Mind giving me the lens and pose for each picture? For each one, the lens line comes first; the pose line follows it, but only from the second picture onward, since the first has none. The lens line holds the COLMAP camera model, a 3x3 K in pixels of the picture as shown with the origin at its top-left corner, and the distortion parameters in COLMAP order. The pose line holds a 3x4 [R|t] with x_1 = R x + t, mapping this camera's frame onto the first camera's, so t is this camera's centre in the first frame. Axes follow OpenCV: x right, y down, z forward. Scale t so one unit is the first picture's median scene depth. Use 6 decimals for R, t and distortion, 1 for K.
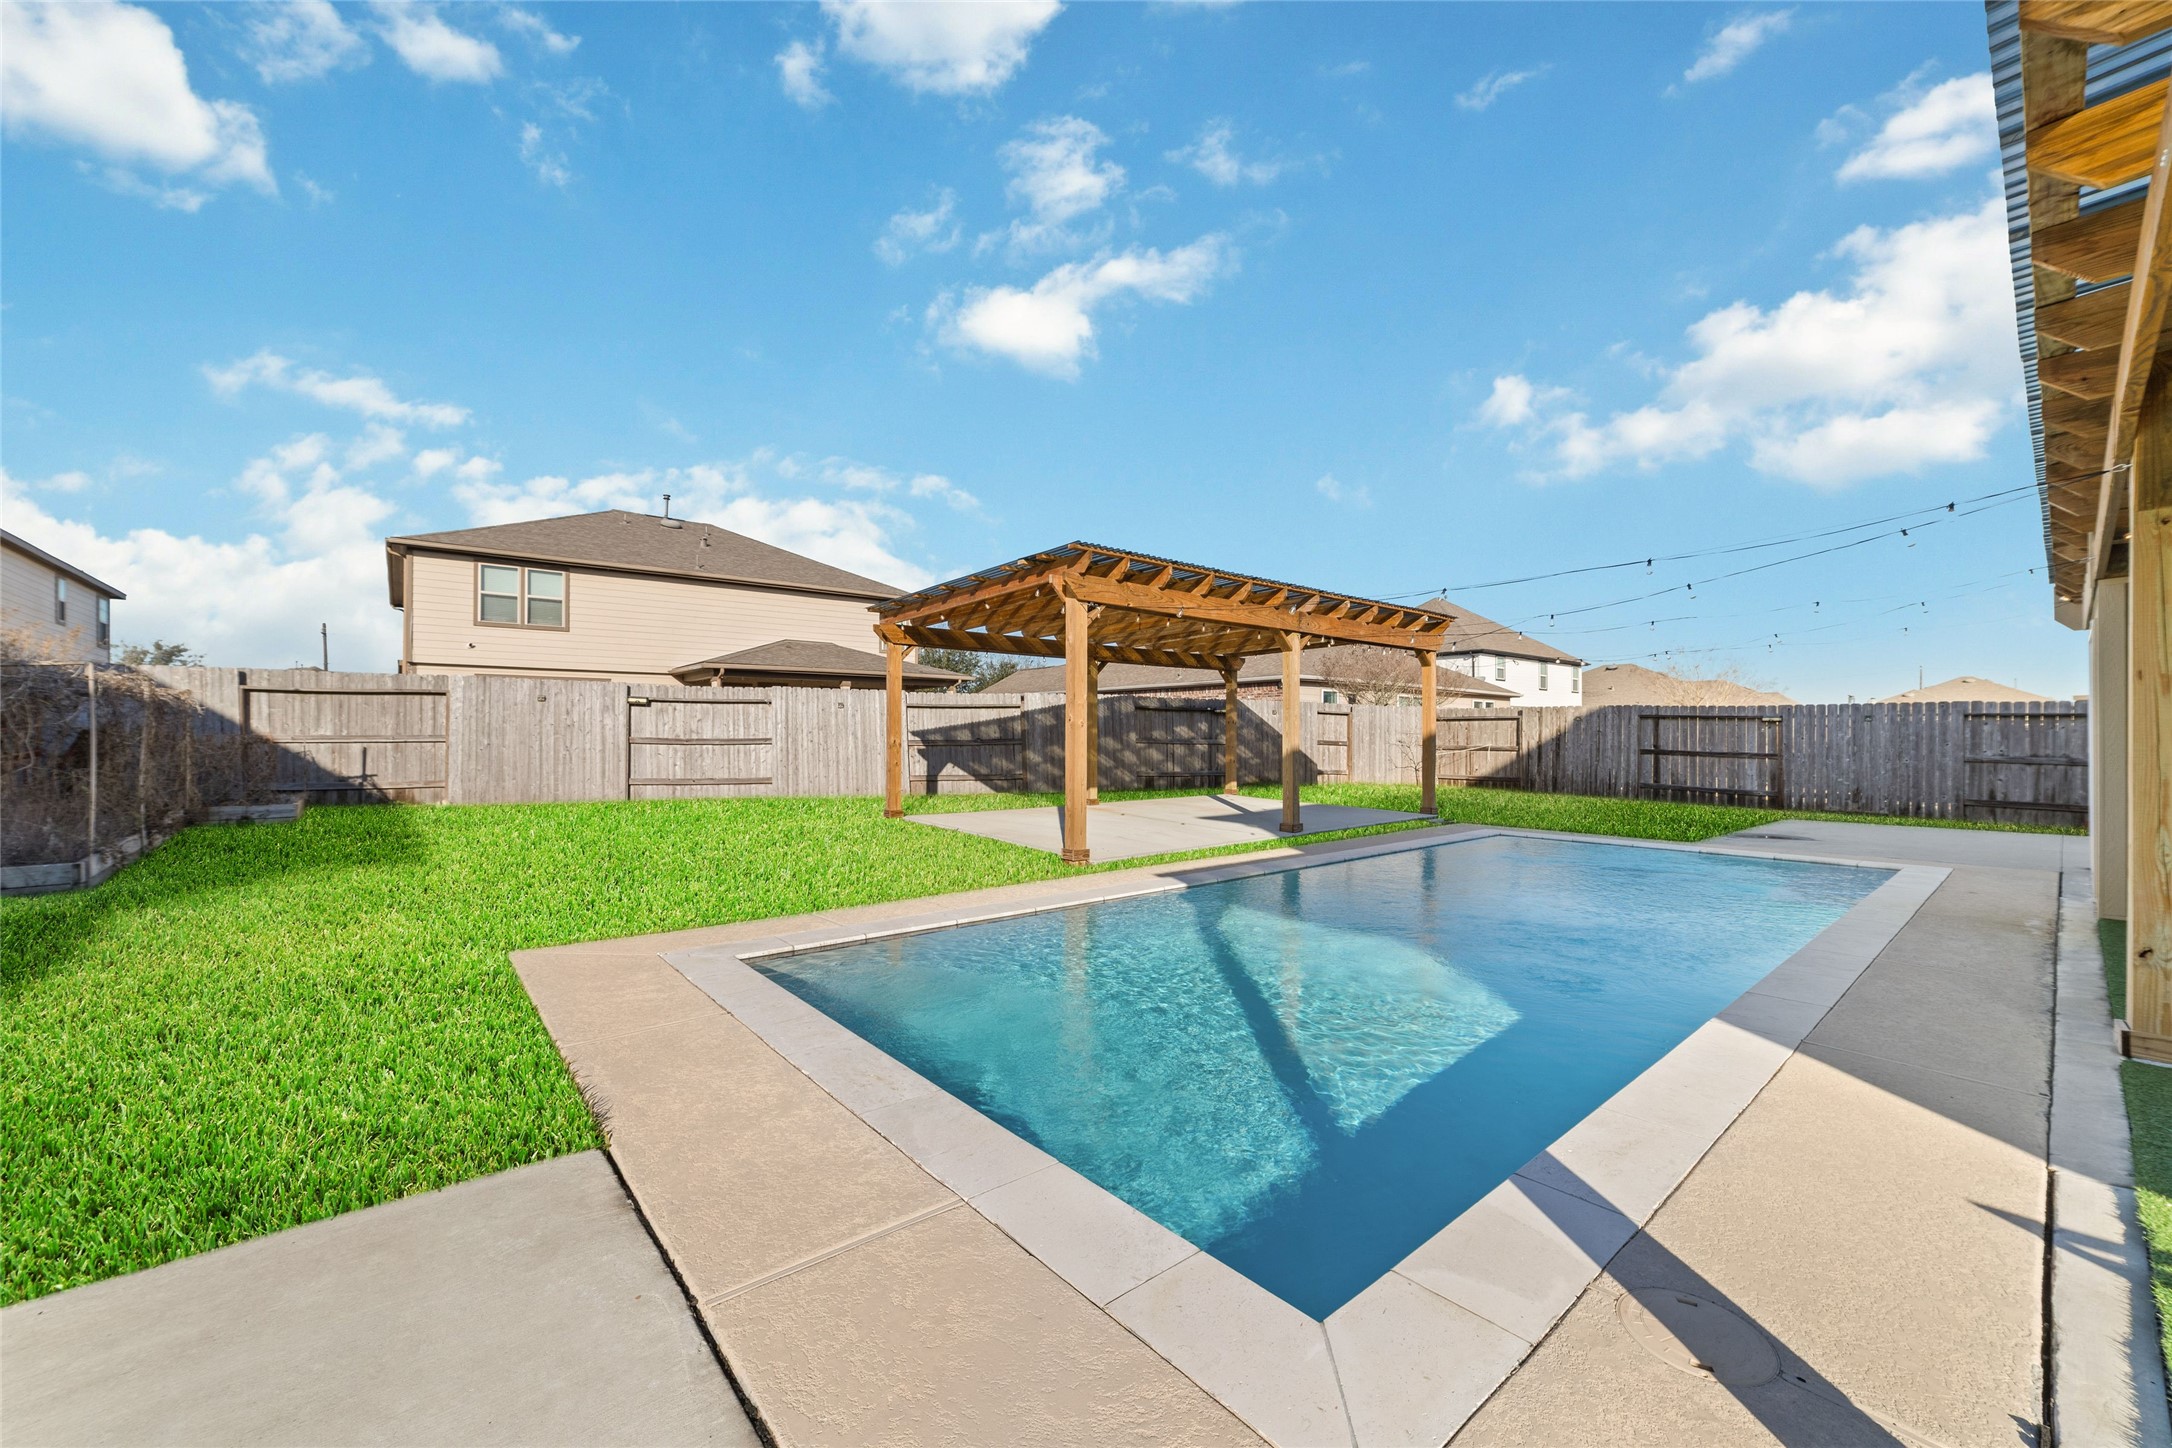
lens RADIAL K [[838.2, 0, 1084.3], [0, 838.2, 737.1], [0, 0, 1]] dist [-0.018780, 0.006325]
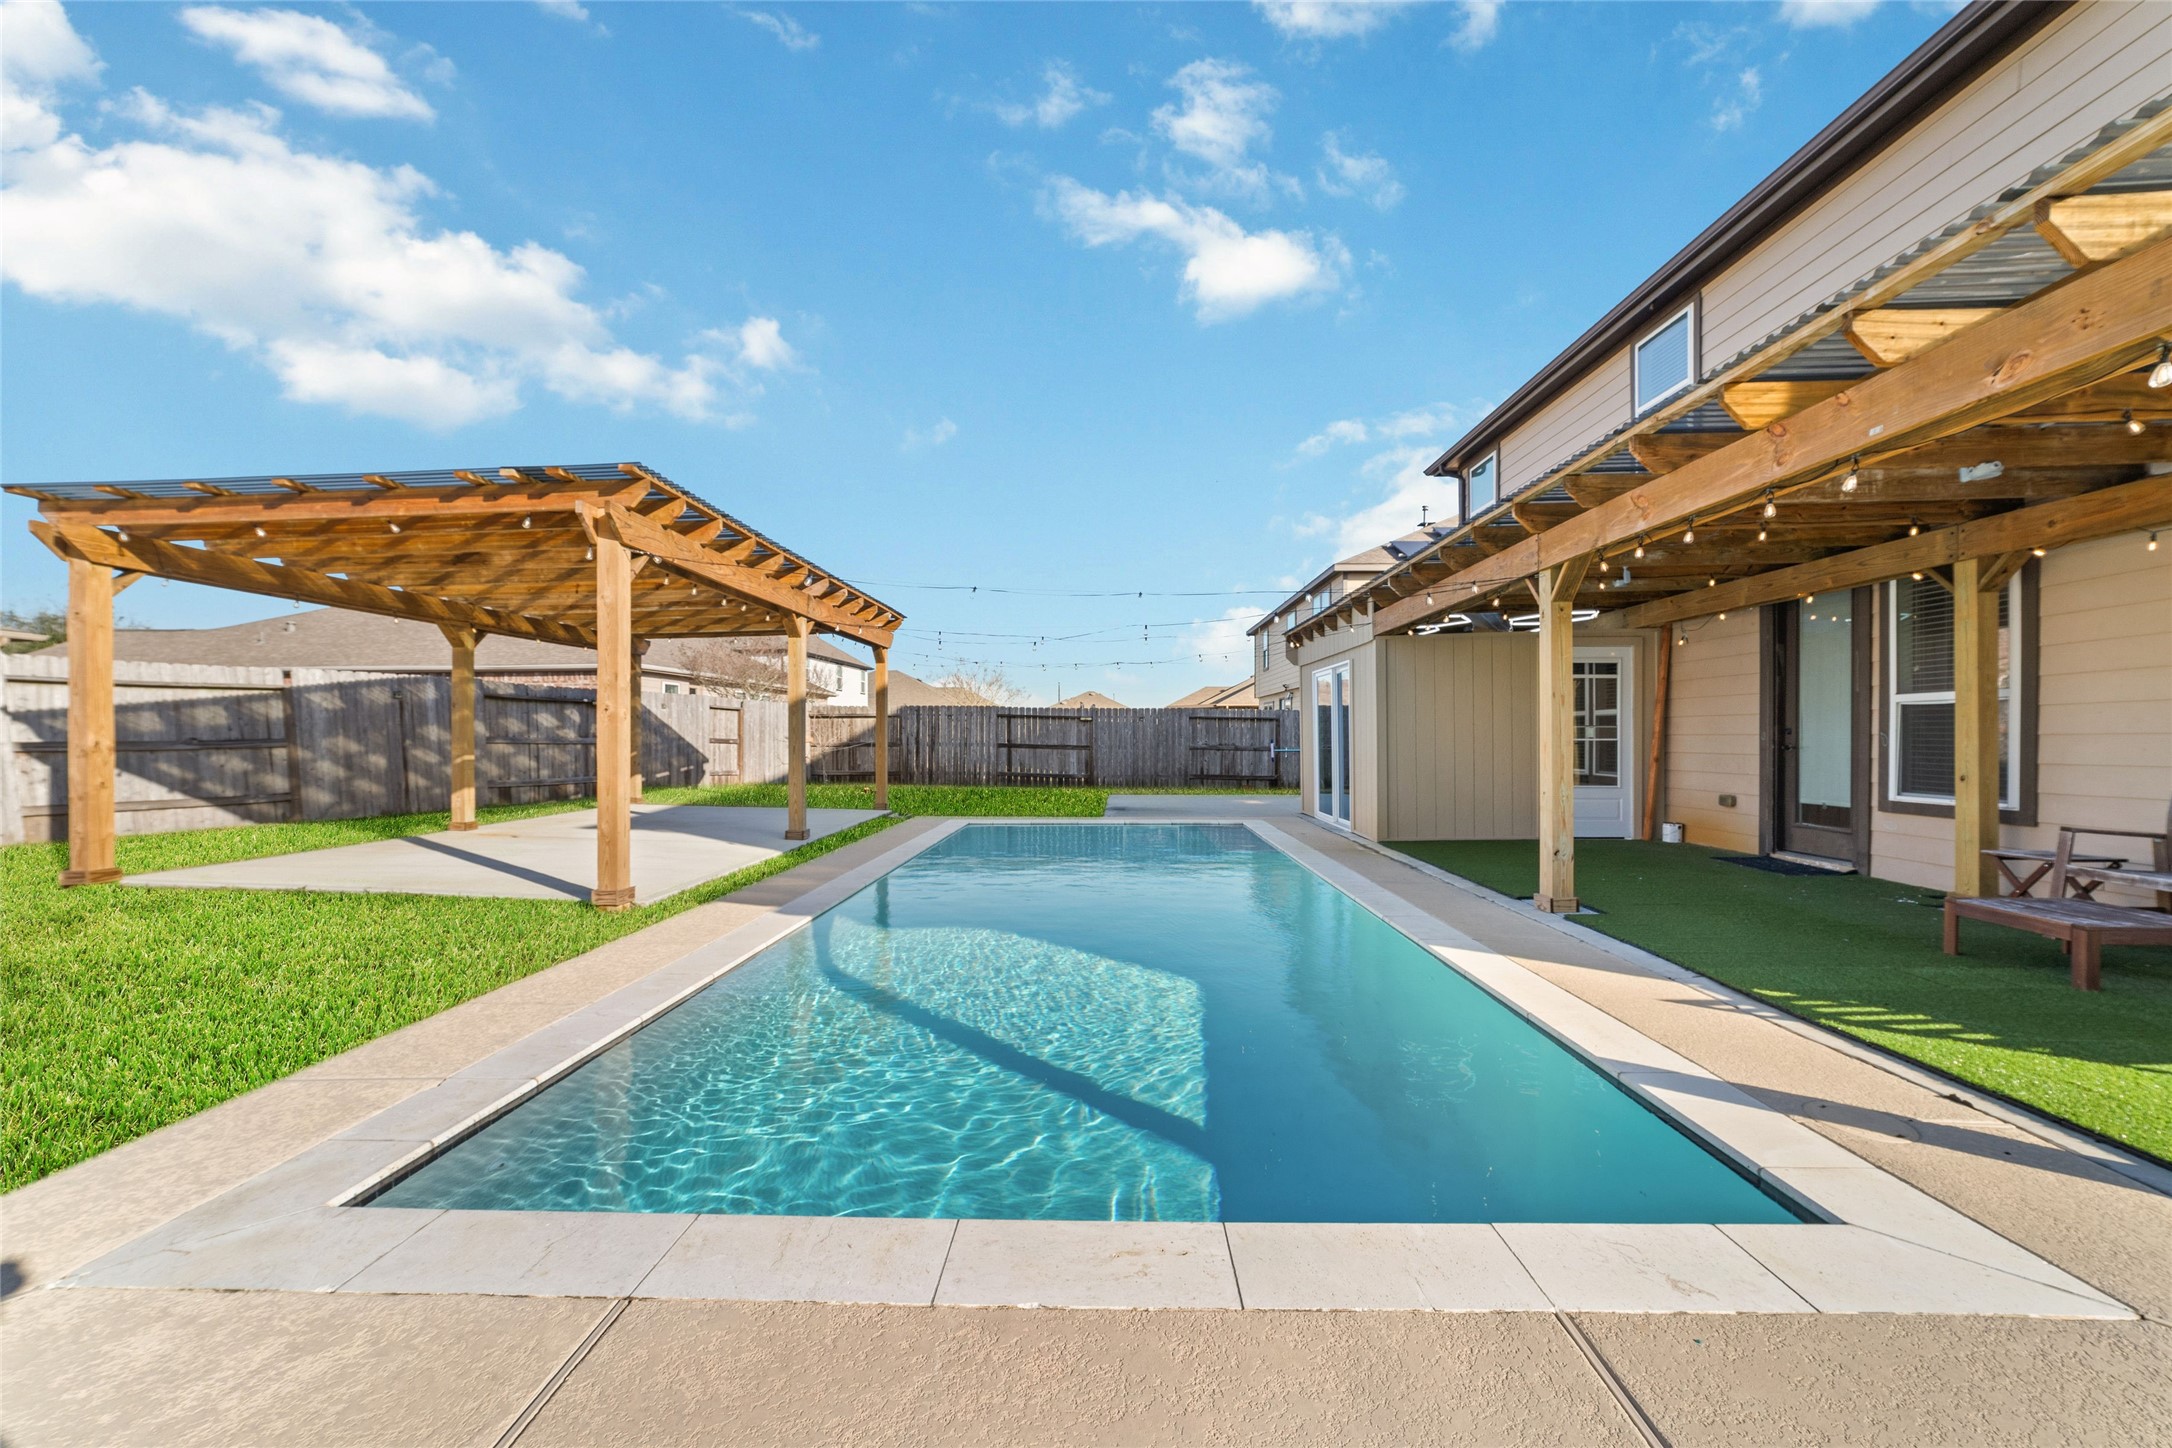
lens RADIAL K [[838.2, 0, 1084.3], [0, 838.2, 737.1], [0, 0, 1]] dist [-0.018780, 0.006325]
pose [[0.663858, -0.007497, 0.747821, -0.155929], [0.005392, 0.999972, 0.005238, -0.000047], [-0.747839, 0.000555, 0.663880, 0.129817]]
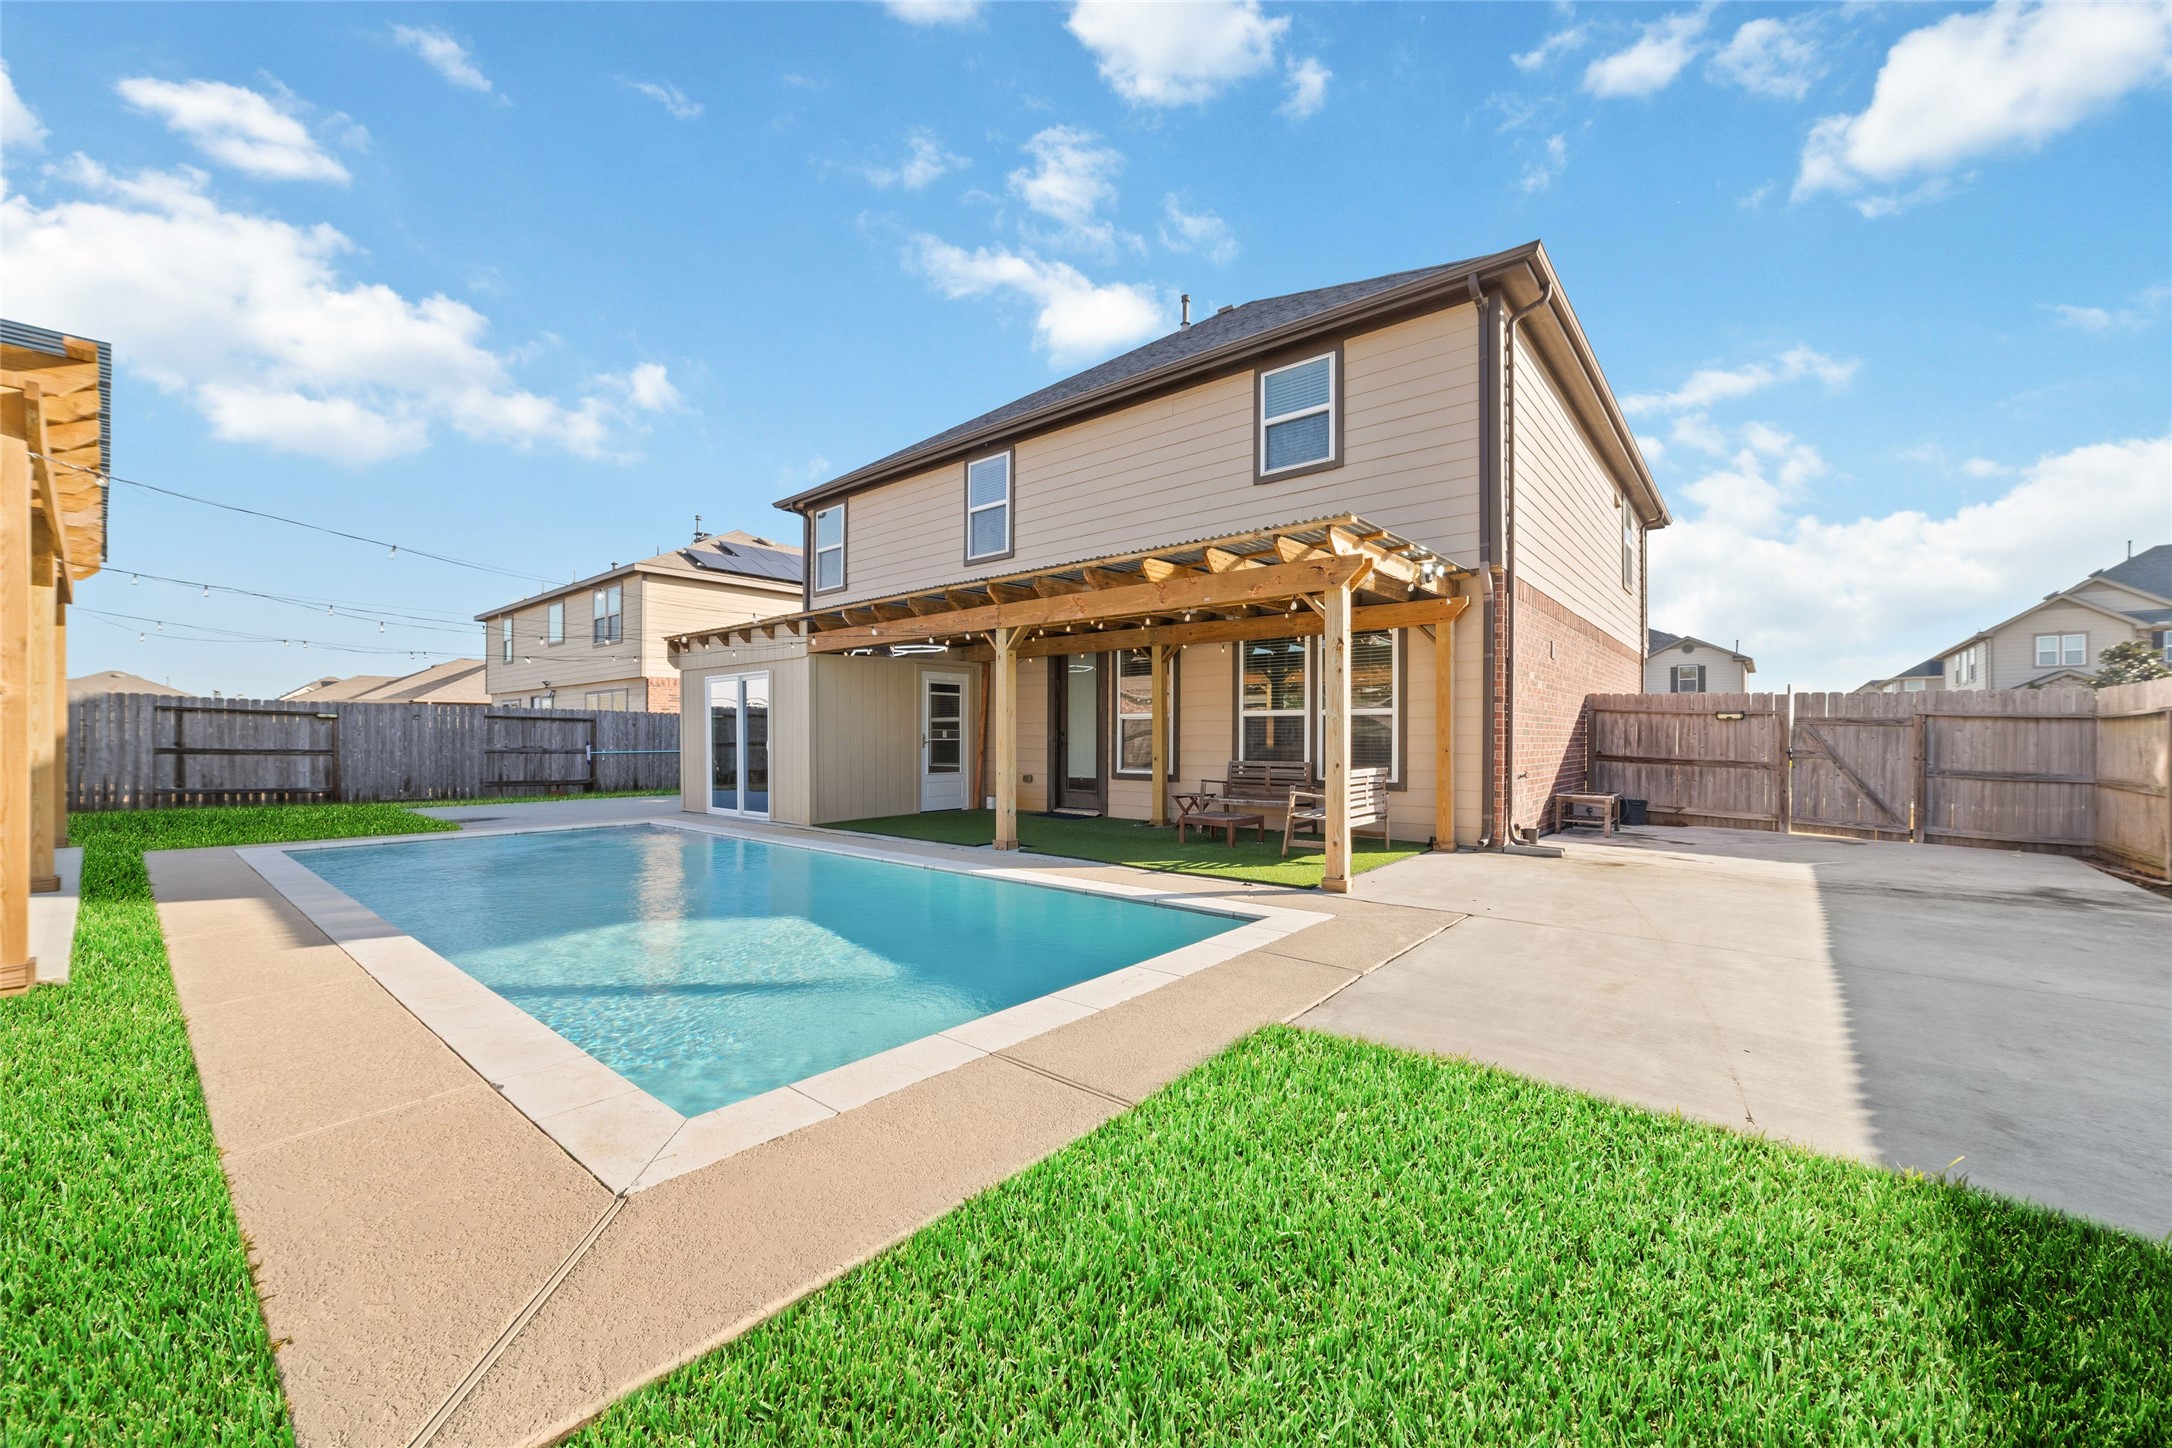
lens RADIAL K [[838.2, 0, 1084.3], [0, 838.2, 737.1], [0, 0, 1]] dist [-0.018780, 0.006325]
pose [[-0.175904, -0.004555, 0.984397, -0.322480], [0.000126, 0.999989, 0.004649, 0.000222], [-0.984407, 0.000942, -0.175901, 0.272532]]
